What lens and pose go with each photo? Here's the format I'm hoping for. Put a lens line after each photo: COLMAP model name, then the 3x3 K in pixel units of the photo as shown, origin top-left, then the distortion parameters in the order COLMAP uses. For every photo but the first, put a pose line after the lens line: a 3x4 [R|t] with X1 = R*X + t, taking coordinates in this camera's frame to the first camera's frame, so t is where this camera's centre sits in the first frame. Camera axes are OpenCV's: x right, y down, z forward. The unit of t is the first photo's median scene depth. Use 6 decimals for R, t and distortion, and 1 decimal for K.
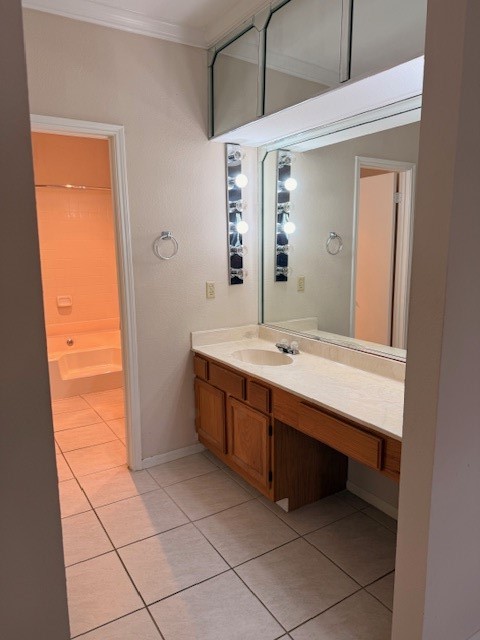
lens RADIAL K [[452.1, 0, 240.0], [0, 452.1, 320.0], [0, 0, 1]] dist [0.073975, -0.086243]
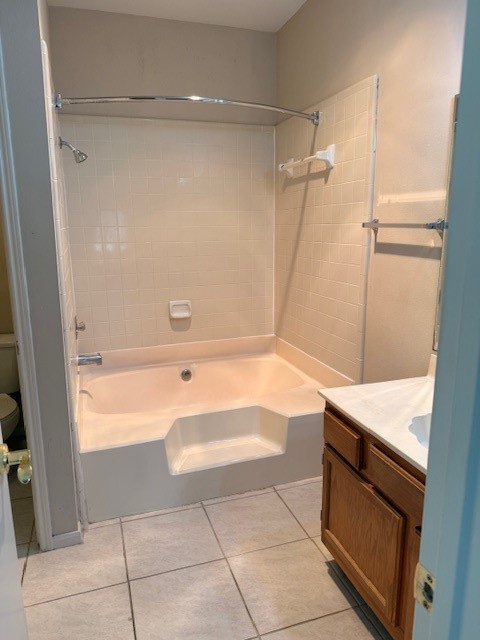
lens RADIAL K [[452.1, 0, 240.0], [0, 452.1, 320.0], [0, 0, 1]] dist [0.073975, -0.086243]
pose [[0.972035, 0.053055, -0.228764, -0.214289], [-0.042121, 0.997736, 0.052423, -0.084031], [0.231027, -0.041322, 0.972069, 0.546377]]
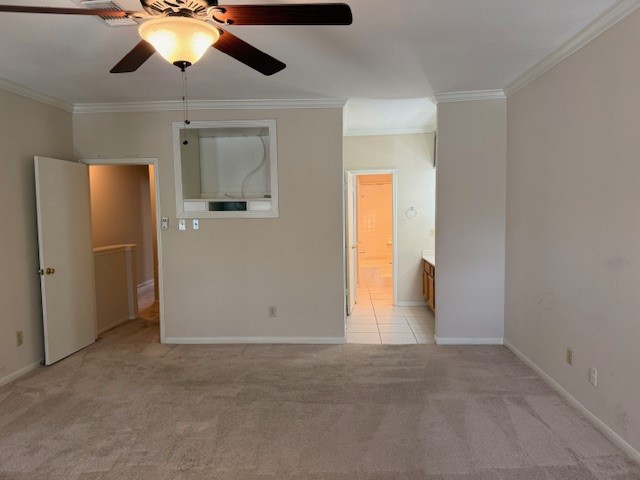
lens RADIAL K [[452.1, 0, 320.0], [0, 452.1, 240.0], [0, 0, 1]] dist [0.073975, -0.086243]
pose [[0.831310, 0.049002, -0.553645, 0.417220], [-0.089746, 0.994869, -0.046702, 0.075382], [0.548516, 0.088511, 0.831442, -0.684332]]
